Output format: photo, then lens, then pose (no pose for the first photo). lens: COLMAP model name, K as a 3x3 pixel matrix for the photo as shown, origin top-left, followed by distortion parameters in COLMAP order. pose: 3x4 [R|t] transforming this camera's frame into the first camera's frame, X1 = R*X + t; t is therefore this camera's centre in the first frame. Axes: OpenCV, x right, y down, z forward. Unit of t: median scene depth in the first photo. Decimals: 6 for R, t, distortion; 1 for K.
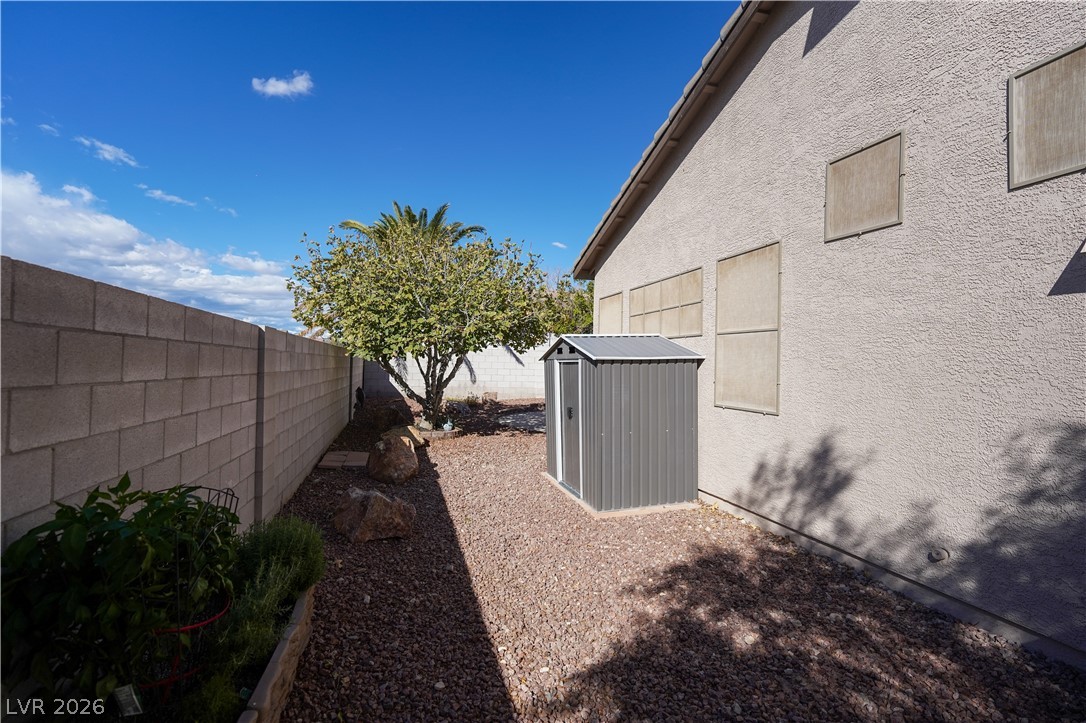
lens RADIAL K [[488.7, 0, 539.8], [0, 488.7, 357.3], [0, 0, 1]] dist [-0.016840, 0.005090]
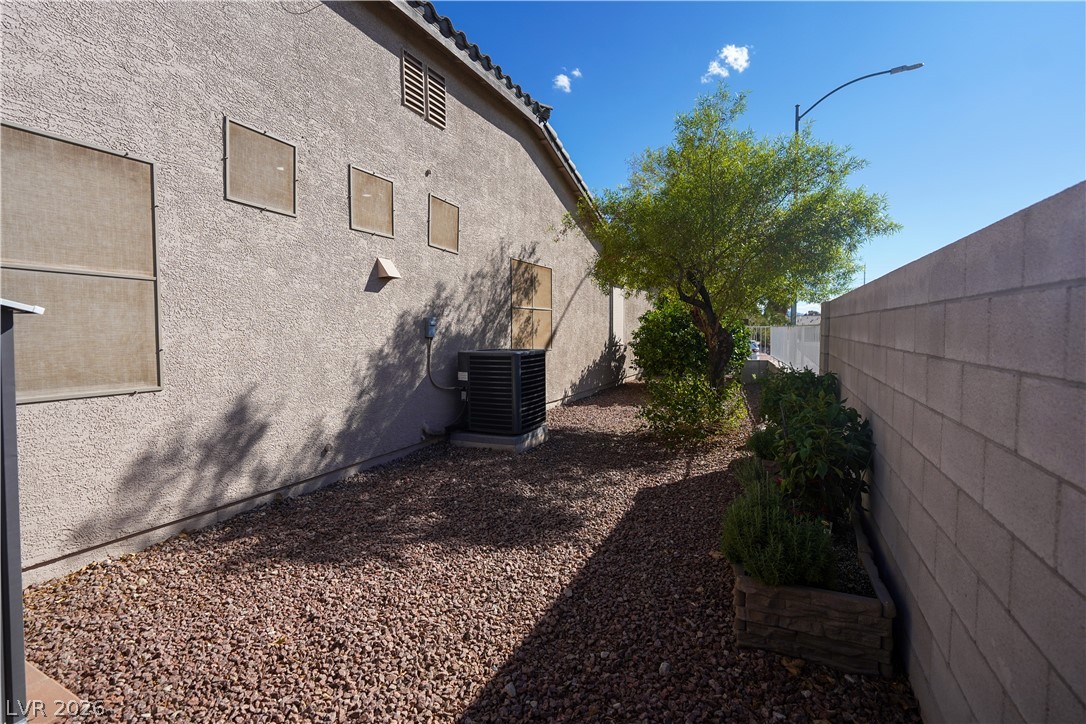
lens RADIAL K [[488.7, 0, 539.7], [0, 488.7, 360.4], [0, 0, 1]] dist [-0.016840, 0.005090]
pose [[-0.741157, -0.047330, 0.669661, -0.575351], [-0.013174, 0.998345, 0.055980, 0.024447], [-0.671202, 0.032668, -0.740554, 1.384030]]
